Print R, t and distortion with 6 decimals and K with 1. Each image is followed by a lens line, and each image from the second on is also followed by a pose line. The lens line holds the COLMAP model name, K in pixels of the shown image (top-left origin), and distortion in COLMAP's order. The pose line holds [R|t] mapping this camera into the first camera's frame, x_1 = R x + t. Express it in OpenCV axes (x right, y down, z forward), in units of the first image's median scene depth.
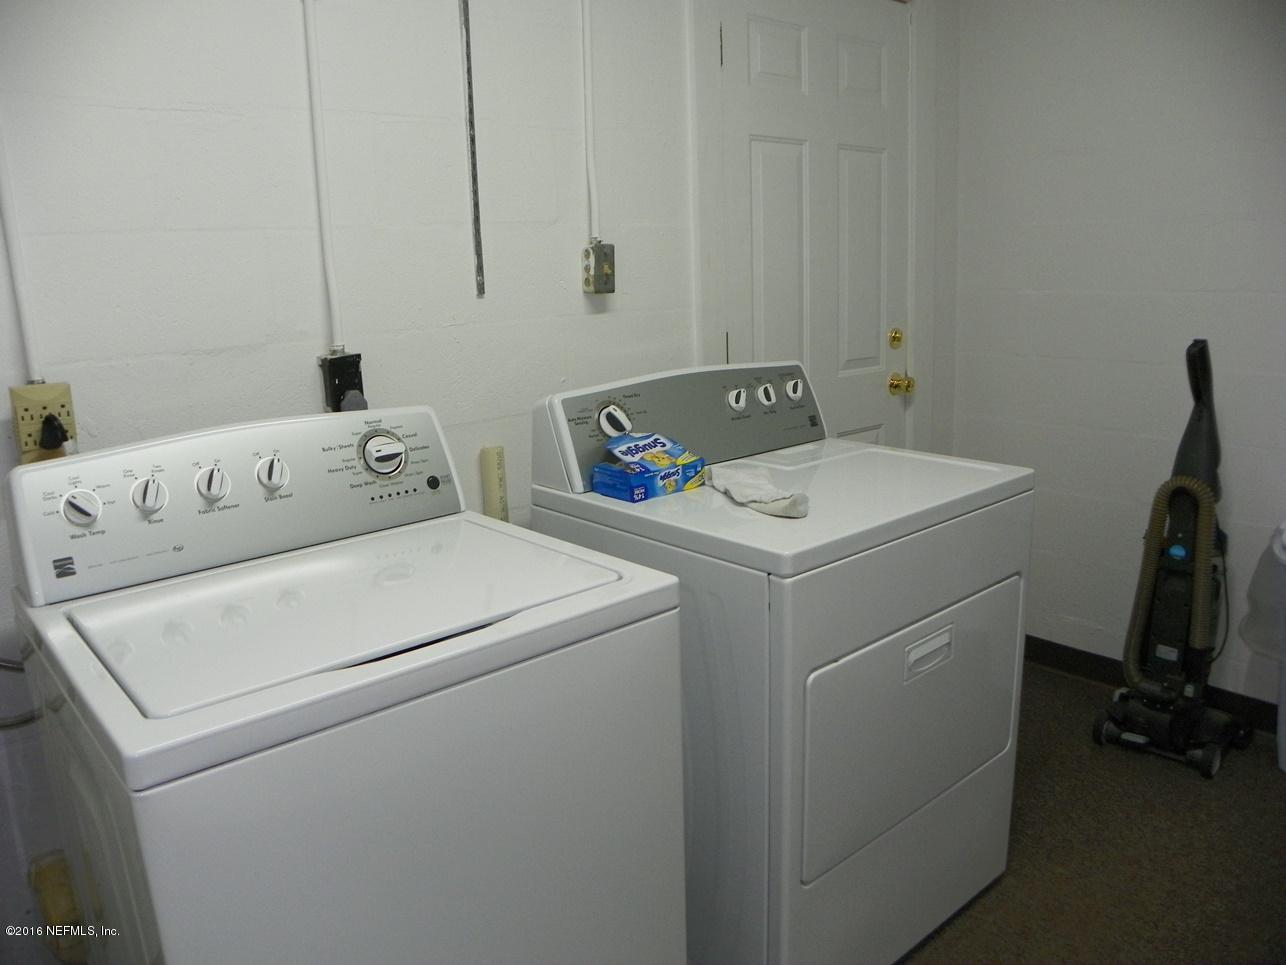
lens RADIAL K [[978.0, 0, 643.0], [0, 978.0, 482.5], [0, 0, 1]] dist [-0.164422, 0.115251]
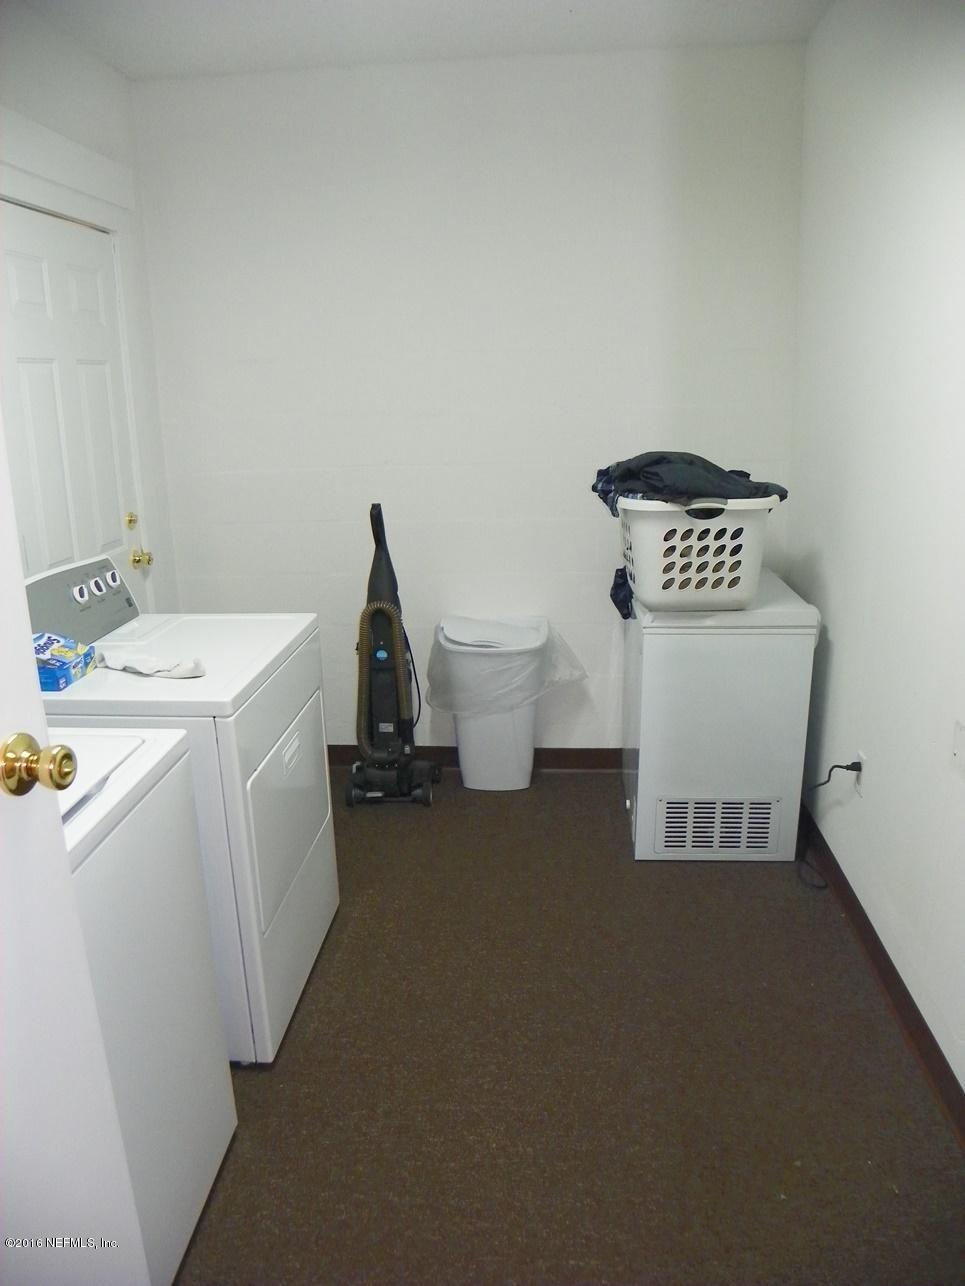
lens RADIAL K [[978.0, 0, 482.5], [0, 978.0, 643.0], [0, 0, 1]] dist [-0.164422, 0.115251]
pose [[0.713974, -0.169296, 0.679396, -0.307397], [0.156778, 0.984345, 0.080528, -0.036875], [-0.682394, 0.049019, 0.729339, -0.163991]]
